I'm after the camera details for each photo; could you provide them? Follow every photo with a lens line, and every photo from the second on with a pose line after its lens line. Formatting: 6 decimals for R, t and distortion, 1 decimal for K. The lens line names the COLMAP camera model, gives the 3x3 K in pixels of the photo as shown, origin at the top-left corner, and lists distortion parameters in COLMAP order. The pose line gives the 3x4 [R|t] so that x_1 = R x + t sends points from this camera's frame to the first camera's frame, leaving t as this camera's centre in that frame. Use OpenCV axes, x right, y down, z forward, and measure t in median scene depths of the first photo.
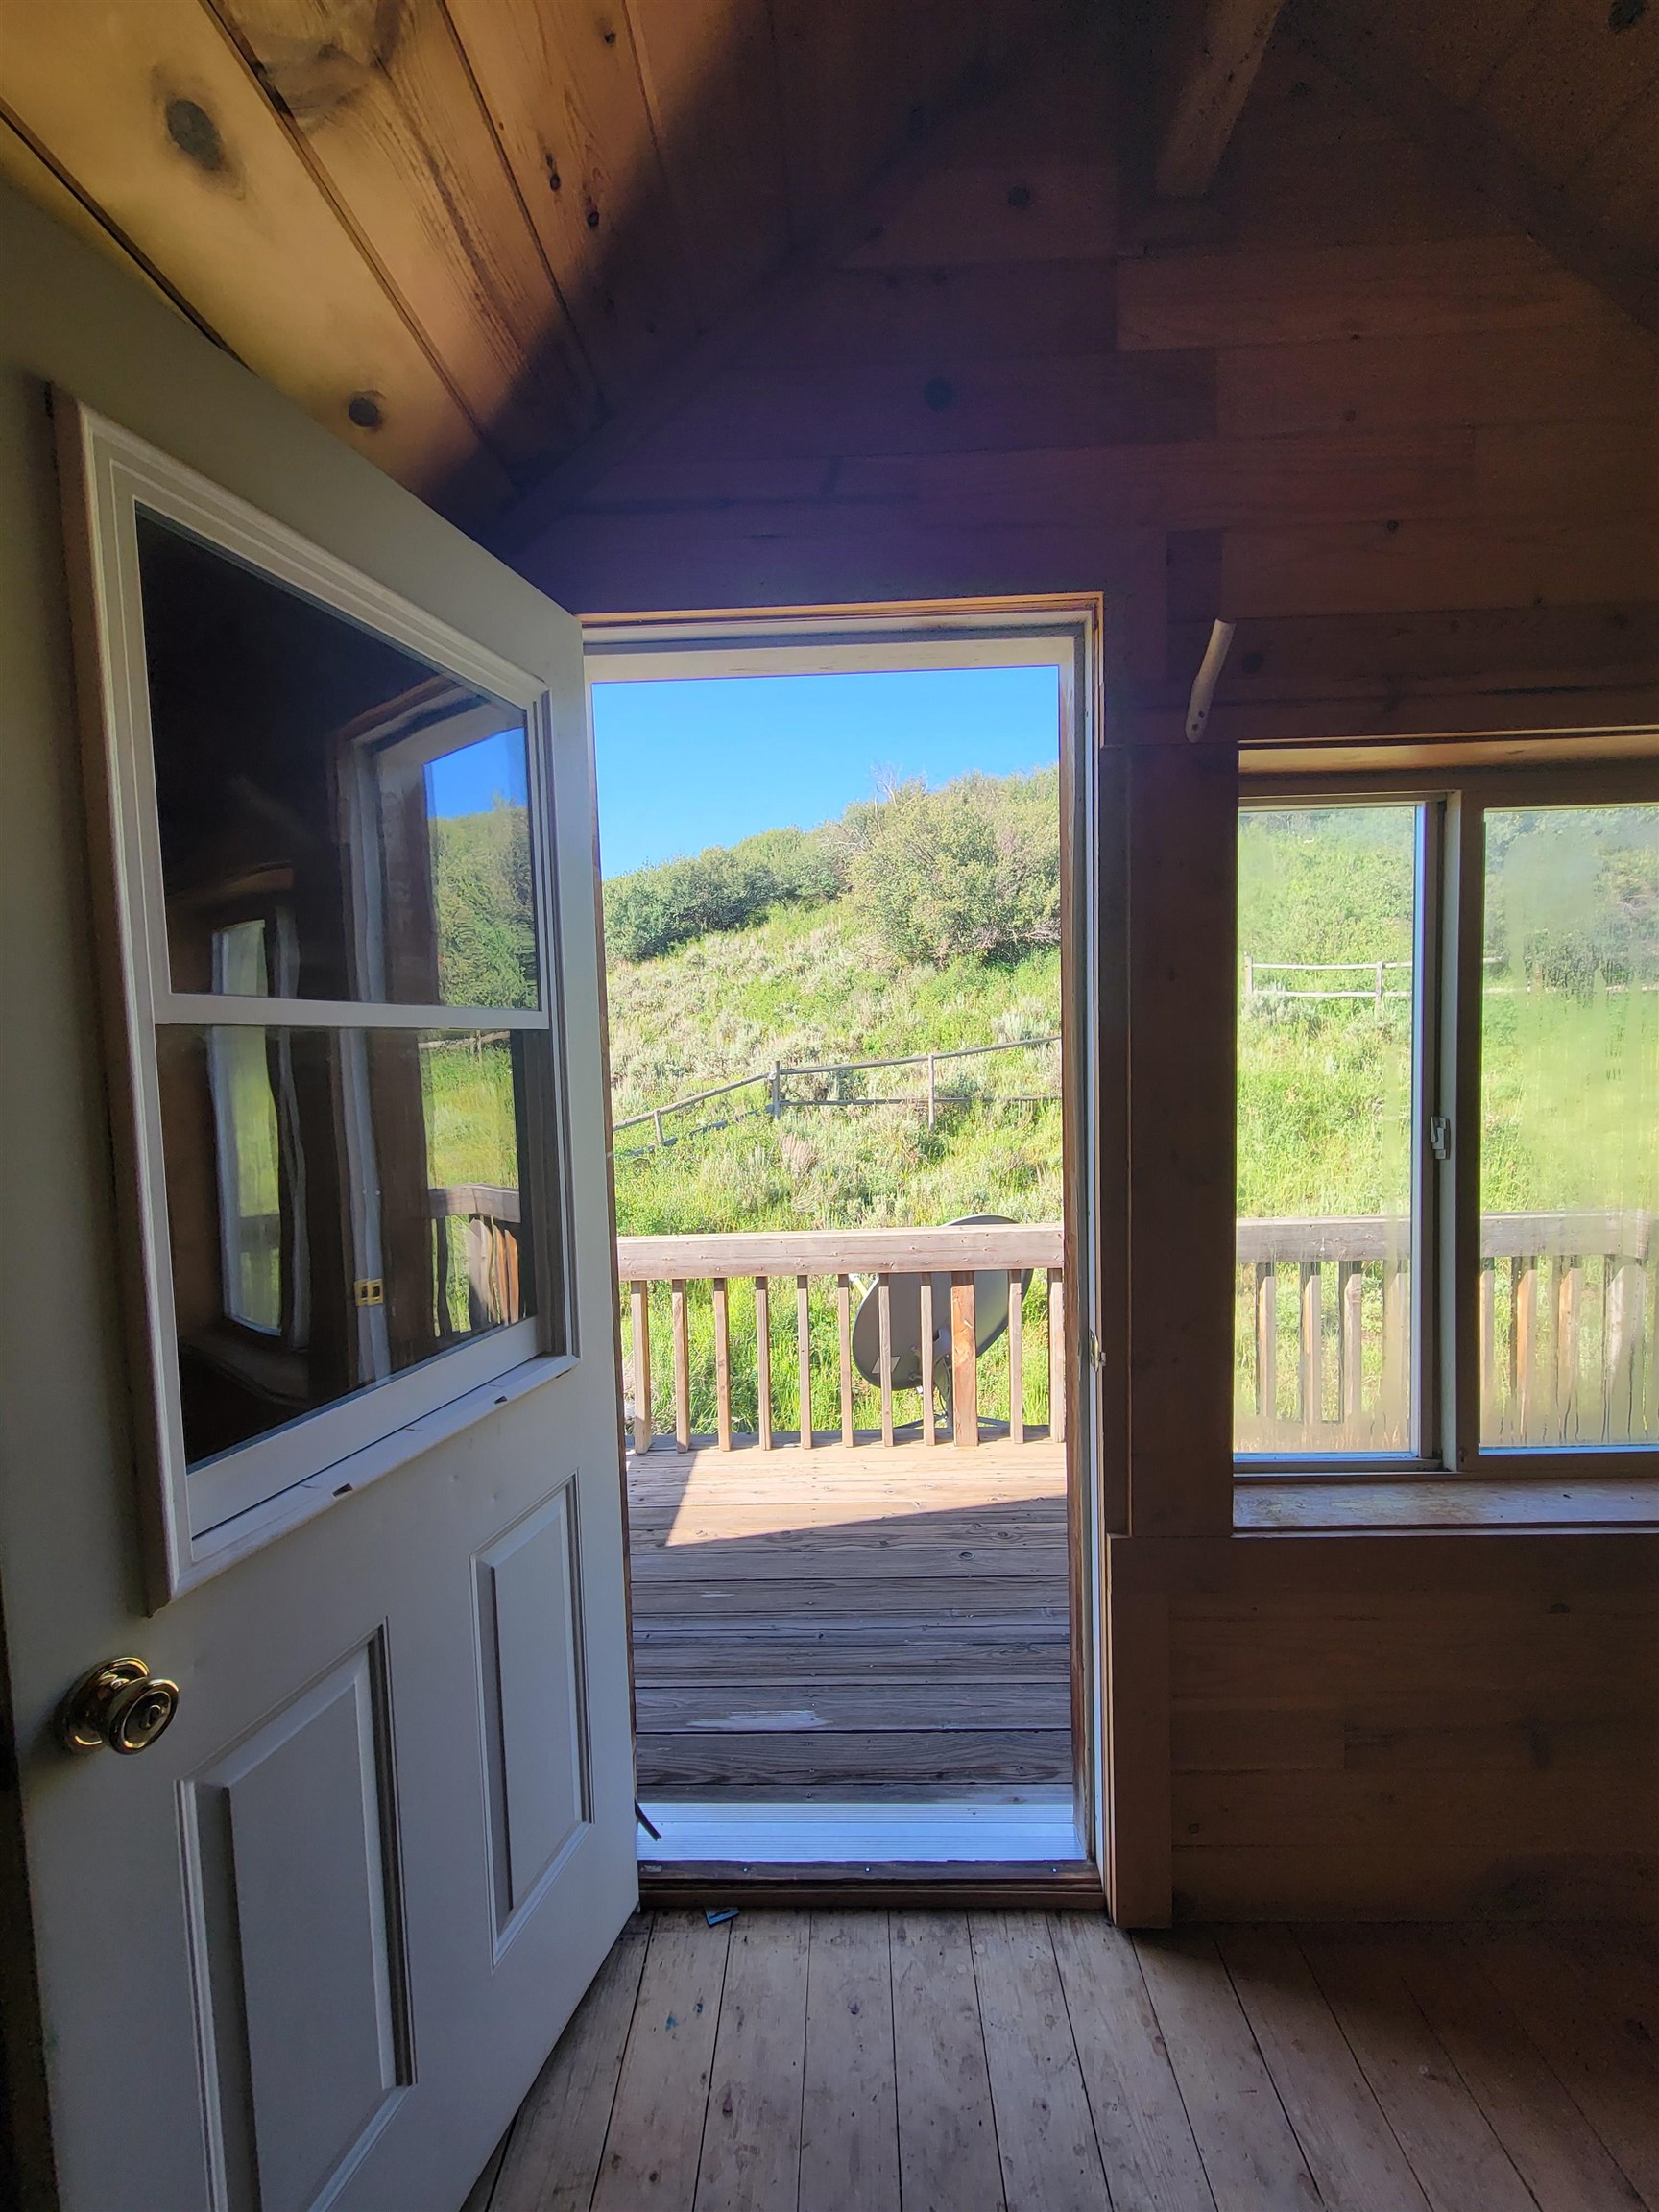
lens RADIAL K [[901.1, 0, 825.8], [0, 901.1, 1102.4], [0, 0, 1]] dist [0.001720, -0.000612]
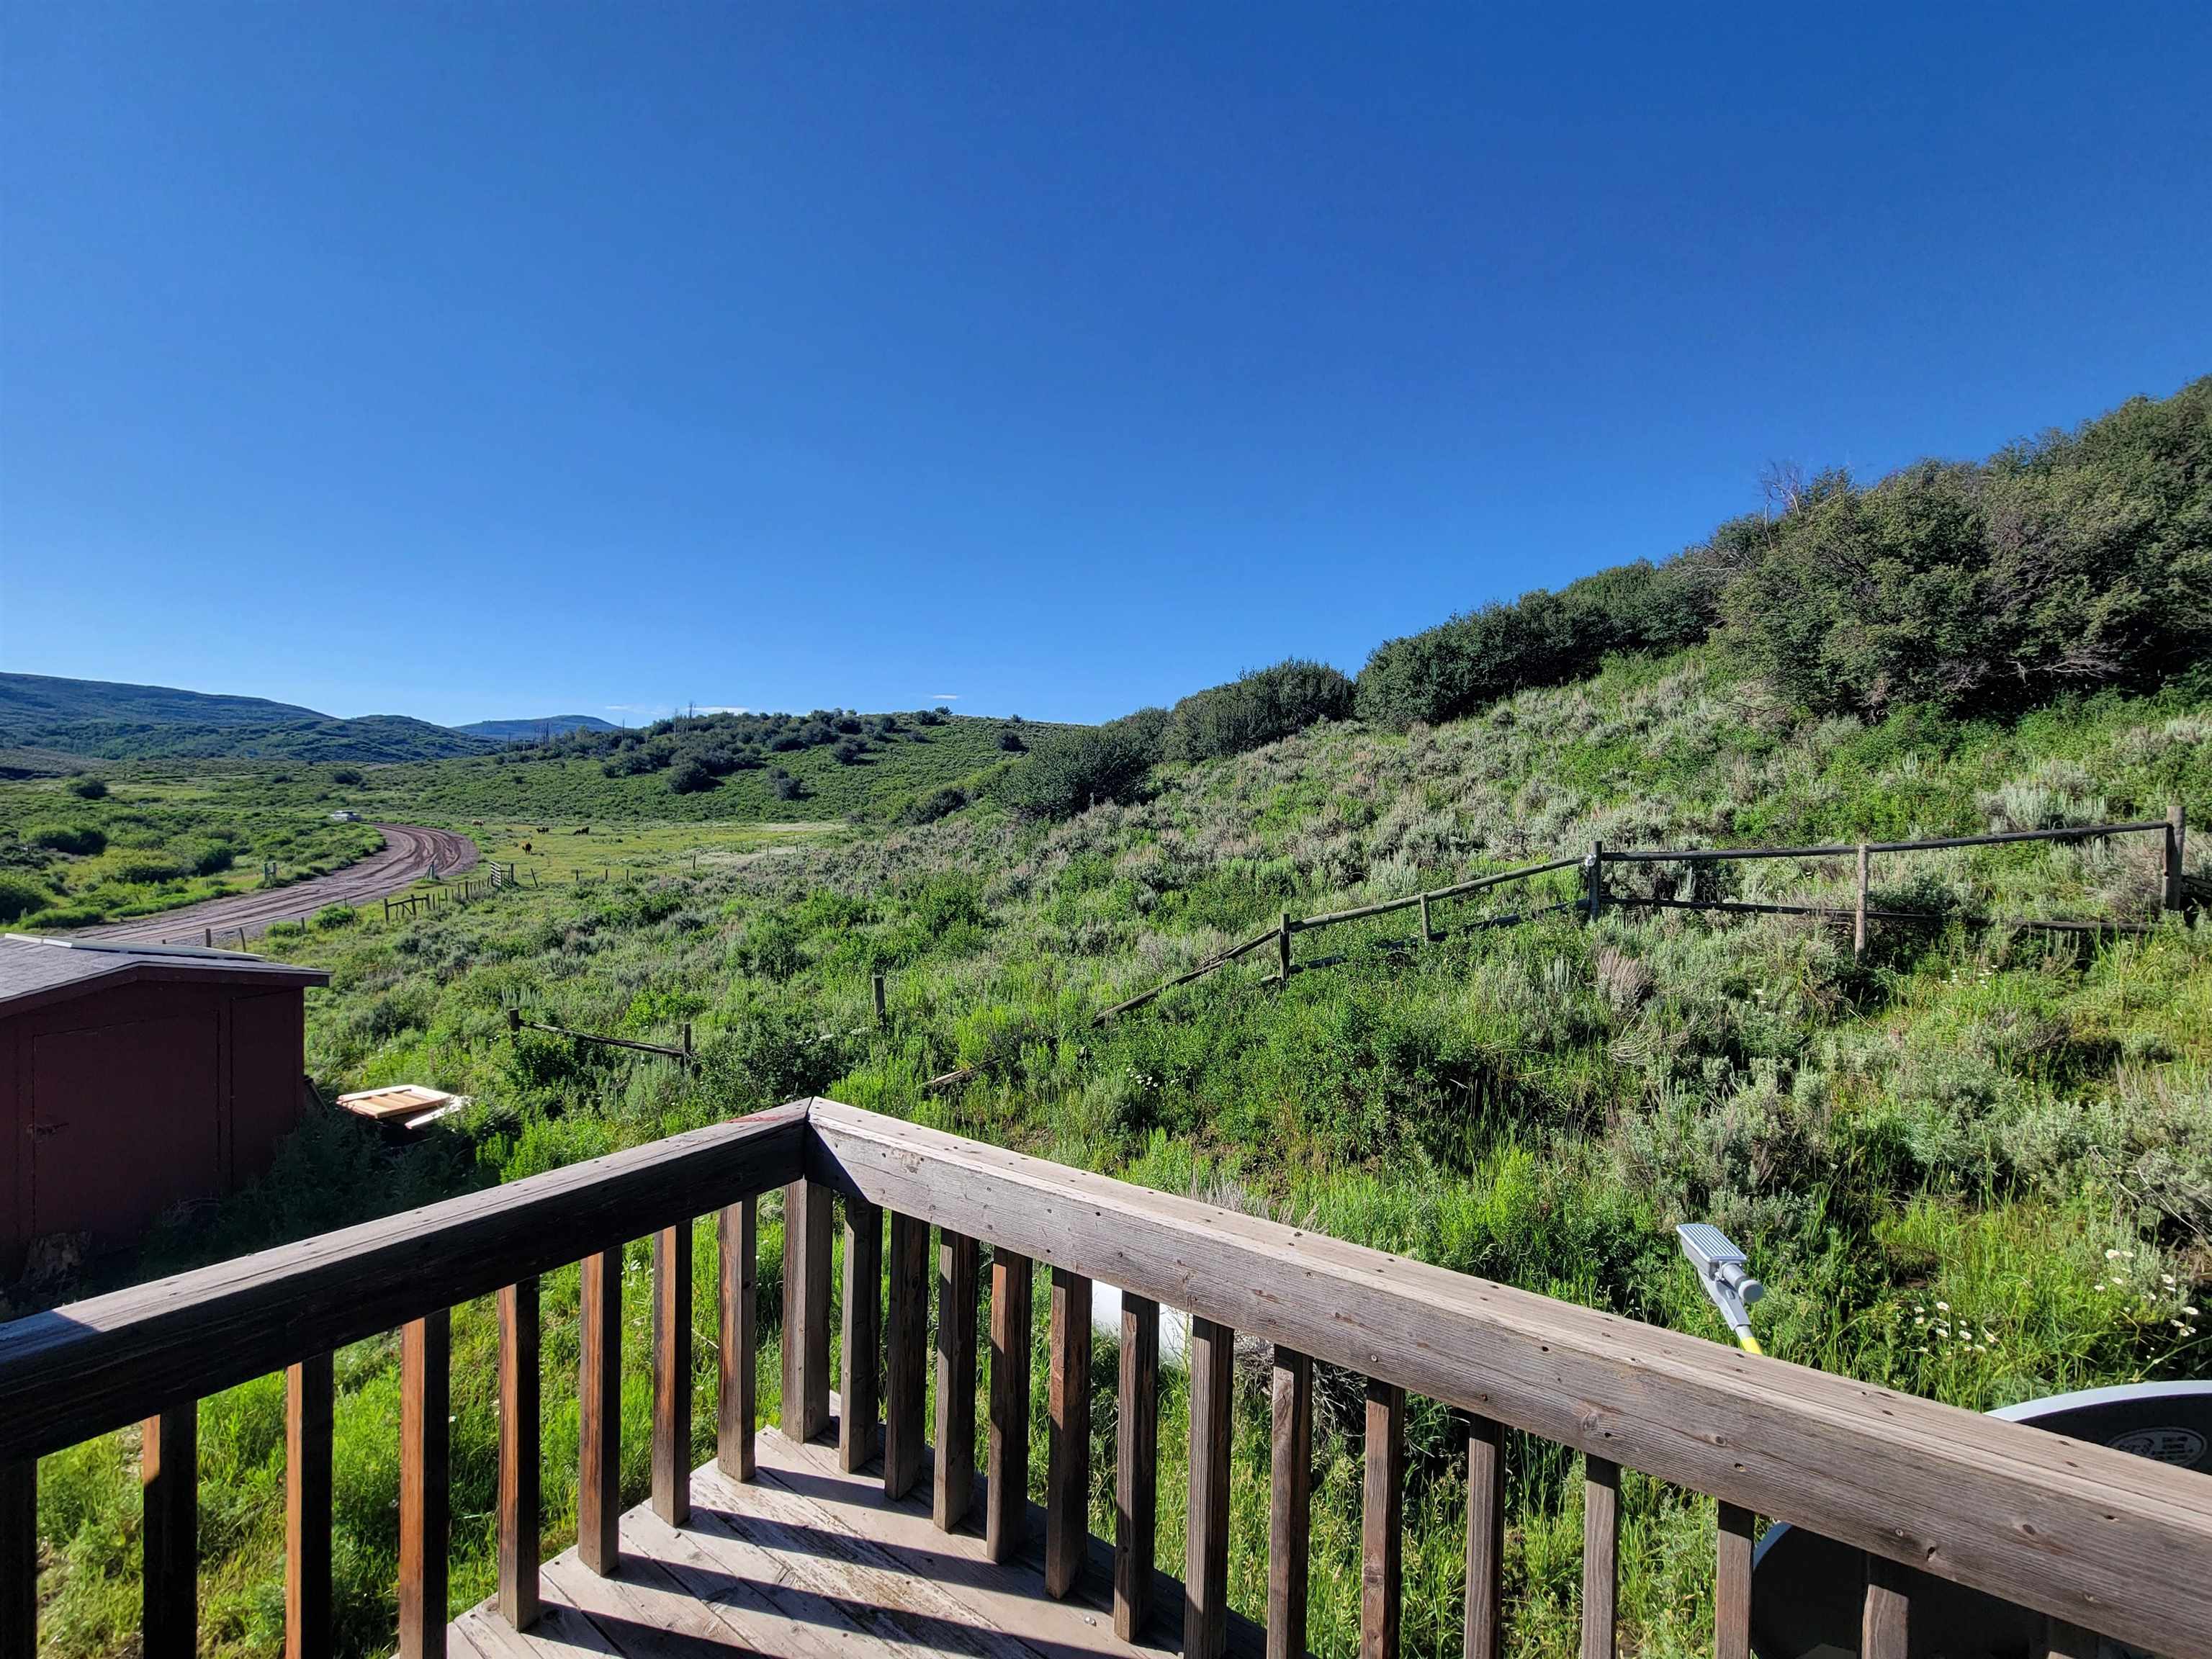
lens RADIAL K [[903.6, 0, 1107.5], [0, 903.6, 825.1], [0, 0, 1]] dist [-0.000084, -0.000387]
pose [[0.847545, 0.046243, -0.528706, -0.002758], [-0.070967, 0.997125, -0.026551, -0.008125], [0.525958, 0.060024, 0.848390, 0.115701]]
